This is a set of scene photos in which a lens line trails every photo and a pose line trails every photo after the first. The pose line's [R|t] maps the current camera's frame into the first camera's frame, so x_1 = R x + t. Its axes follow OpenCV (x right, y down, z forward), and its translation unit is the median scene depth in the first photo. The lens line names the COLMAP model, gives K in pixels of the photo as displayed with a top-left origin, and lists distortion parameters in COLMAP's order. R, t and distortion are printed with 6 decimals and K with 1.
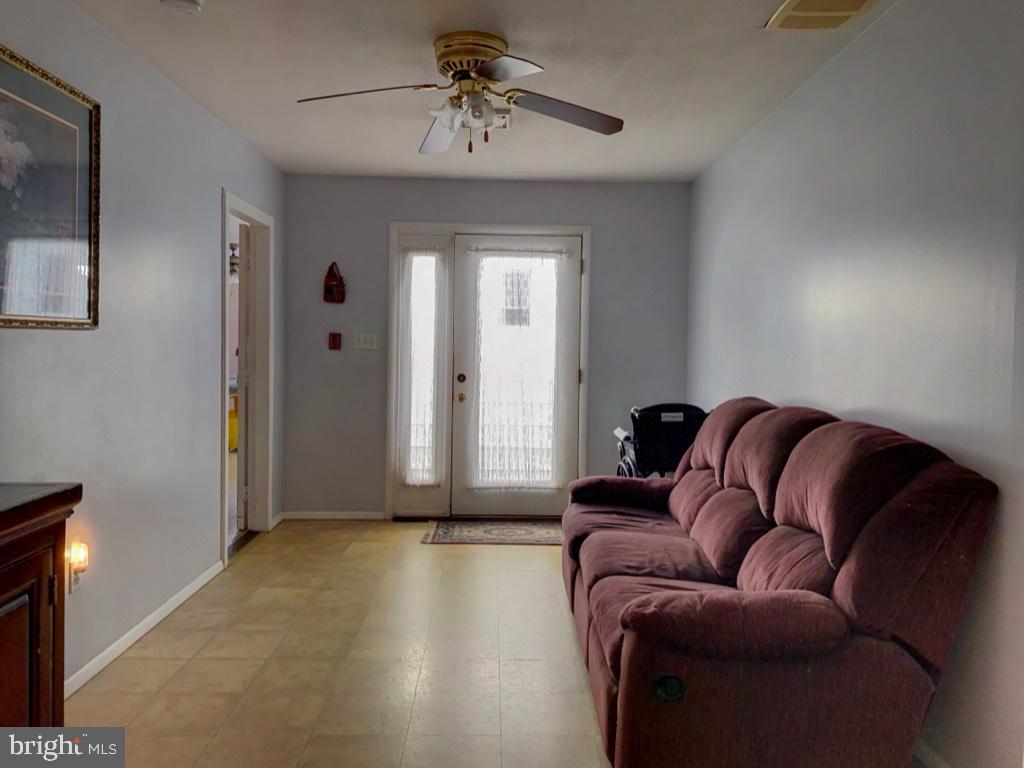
lens RADIAL K [[783.0, 0, 511.1], [0, 783.0, 384.5], [0, 0, 1]] dist [0.050984, -0.019220]
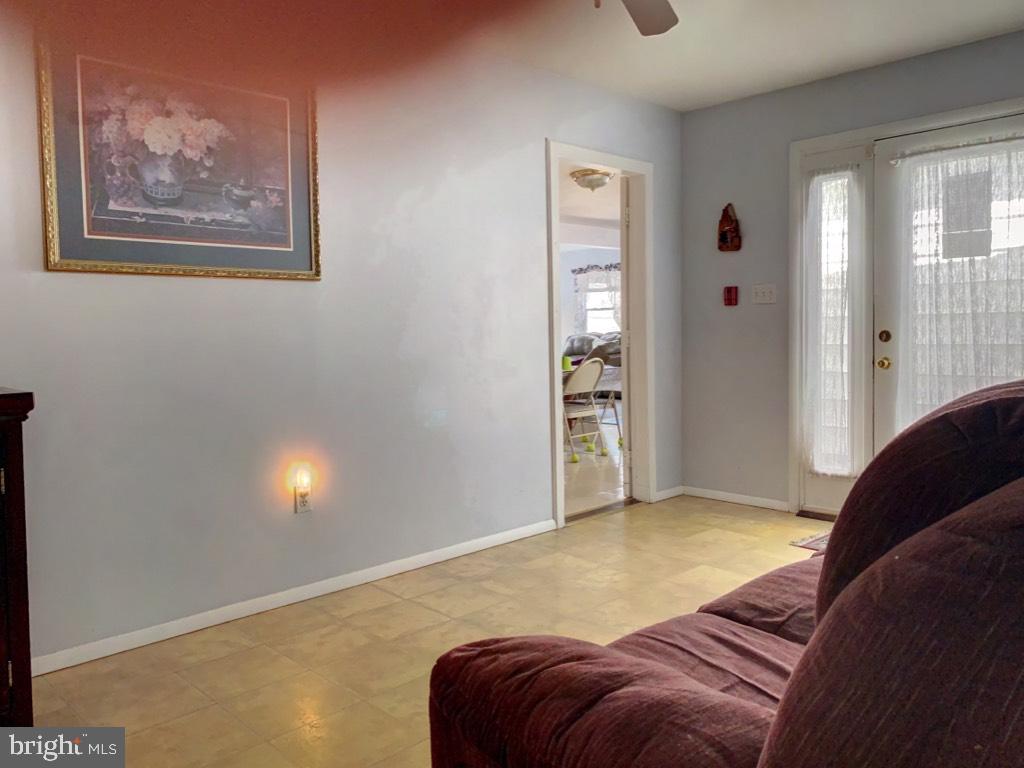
lens RADIAL K [[783.0, 0, 511.6], [0, 783.0, 374.1], [0, 0, 1]] dist [0.050984, -0.019220]
pose [[0.678296, 0.016271, -0.734609, 0.265544], [-0.012841, 0.999865, 0.010290, 0.026835], [0.734677, 0.002453, 0.678413, 0.253993]]
